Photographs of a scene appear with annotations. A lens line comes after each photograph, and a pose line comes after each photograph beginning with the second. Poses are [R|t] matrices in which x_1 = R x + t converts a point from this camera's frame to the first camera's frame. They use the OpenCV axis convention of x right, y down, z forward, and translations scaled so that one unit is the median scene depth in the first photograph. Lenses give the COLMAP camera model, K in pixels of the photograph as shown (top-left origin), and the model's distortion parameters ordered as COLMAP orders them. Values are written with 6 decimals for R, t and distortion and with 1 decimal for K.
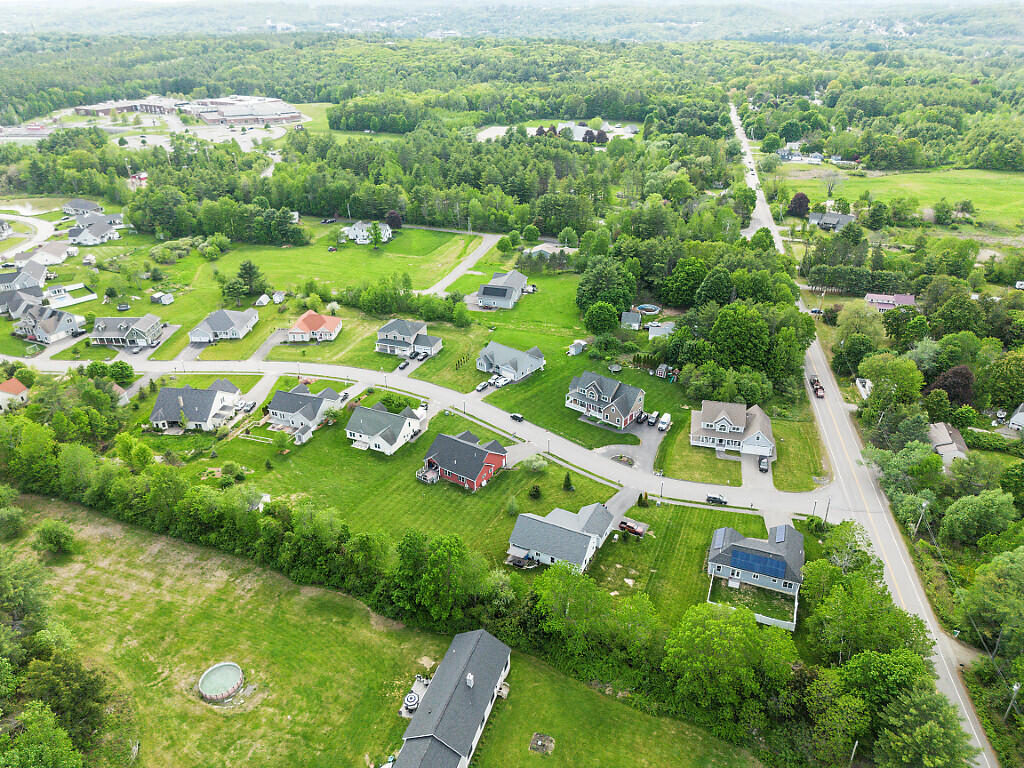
lens RADIAL K [[718.3, 0, 512.0], [0, 718.3, 384.0], [0, 0, 1]] dist [0.104903, -0.128373]
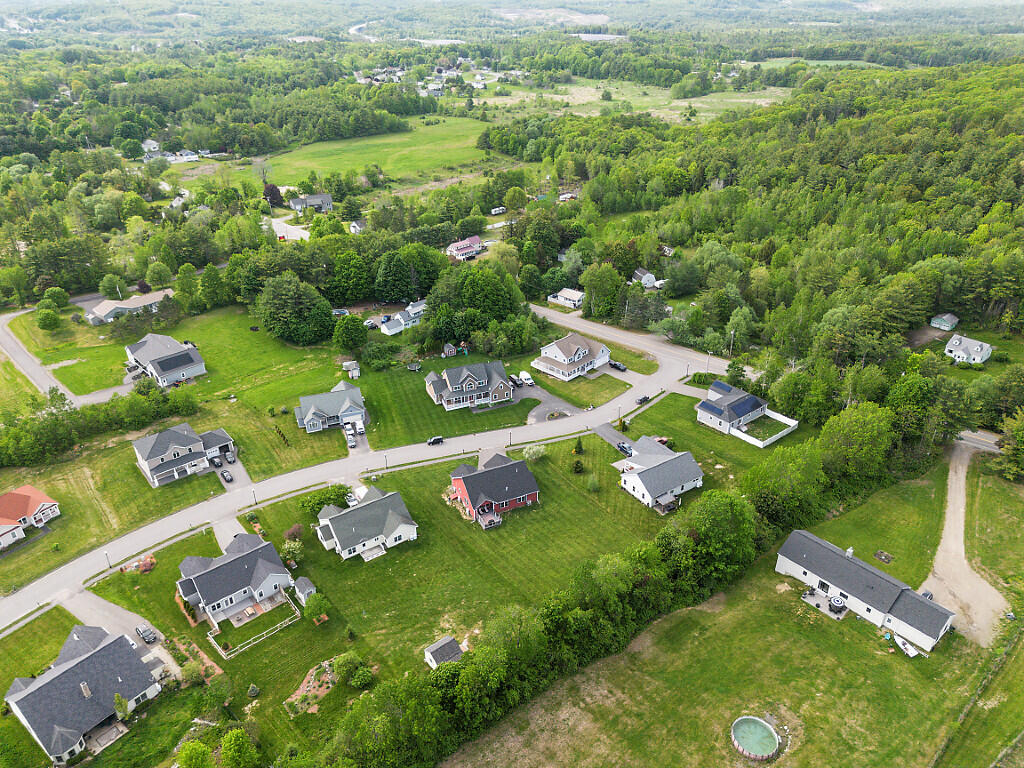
lens RADIAL K [[718.3, 0, 512.0], [0, 718.3, 384.0], [0, 0, 1]] dist [0.104903, -0.128373]
pose [[0.497763, -0.405175, 0.766854, -0.634662], [0.401658, 0.891333, 0.210230, -0.176685], [-0.768702, 0.203368, 0.606414, 0.352798]]
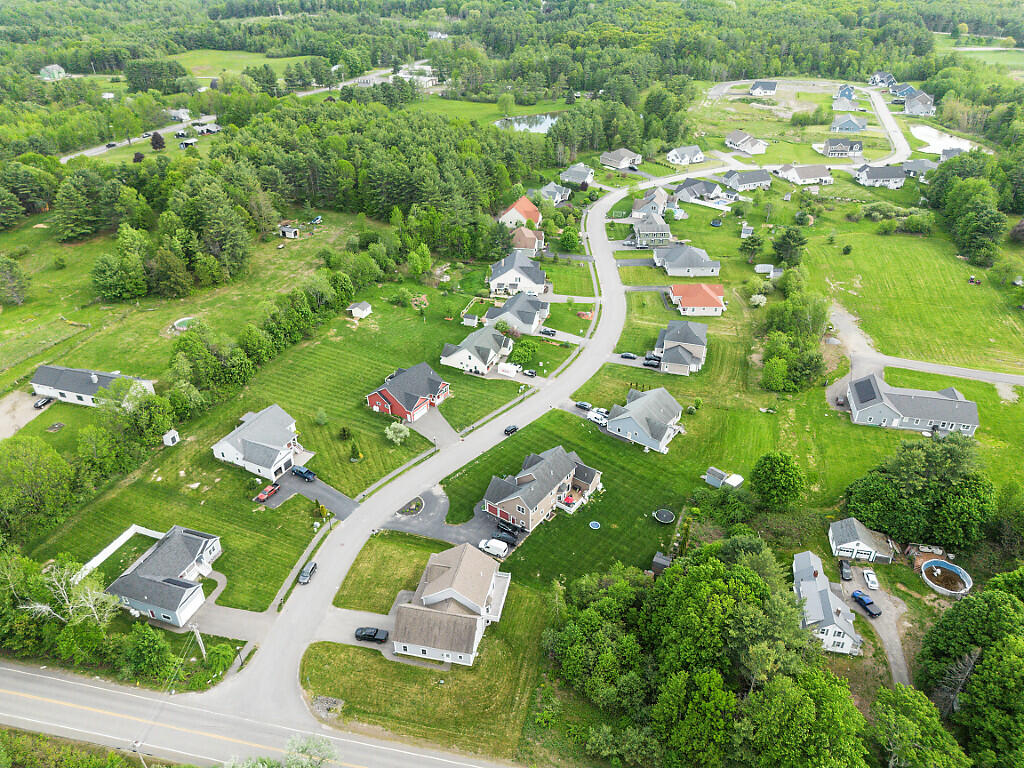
lens RADIAL K [[718.3, 0, 512.0], [0, 718.3, 384.0], [0, 0, 1]] dist [0.104903, -0.128373]
pose [[0.038019, 0.537410, -0.842464, 0.718847], [-0.466467, 0.755125, 0.460646, -0.401814], [0.883721, 0.375468, 0.279393, 0.749310]]
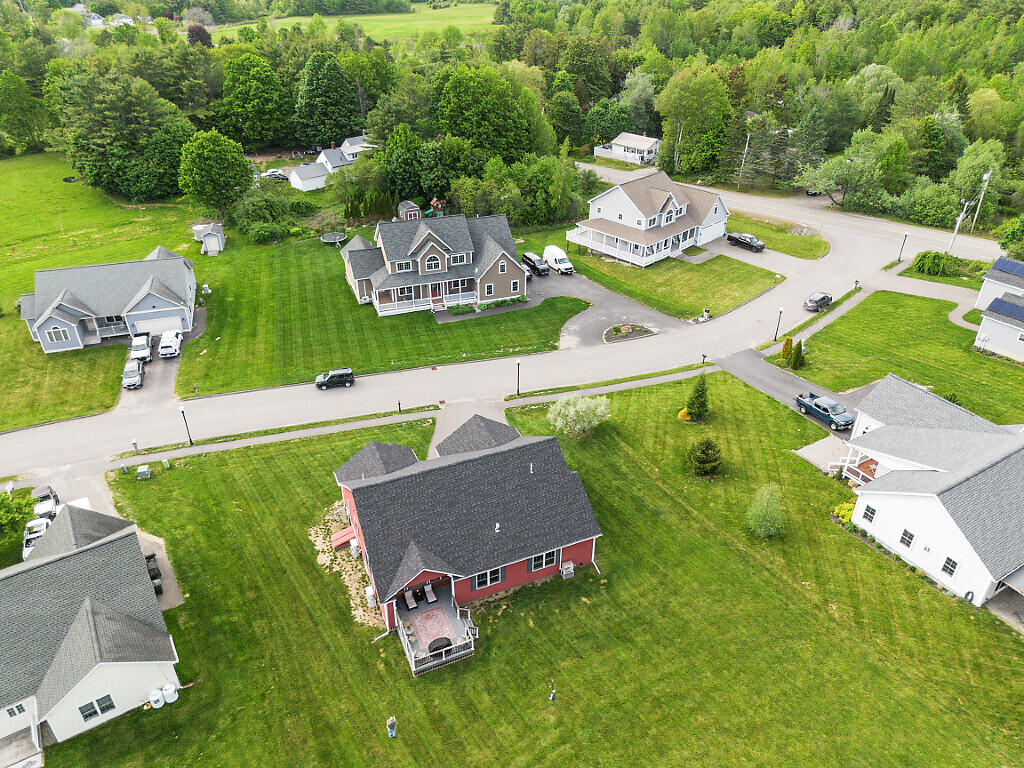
lens RADIAL K [[696.6, 0, 508.5], [0, 696.6, 414.4], [0, 0, 1]] dist [0.067207, -0.048715]
pose [[0.531036, -0.463133, 0.709583, -0.219214], [0.385922, 0.877712, 0.284052, -0.007305], [-0.754364, 0.123002, 0.644830, 0.705511]]
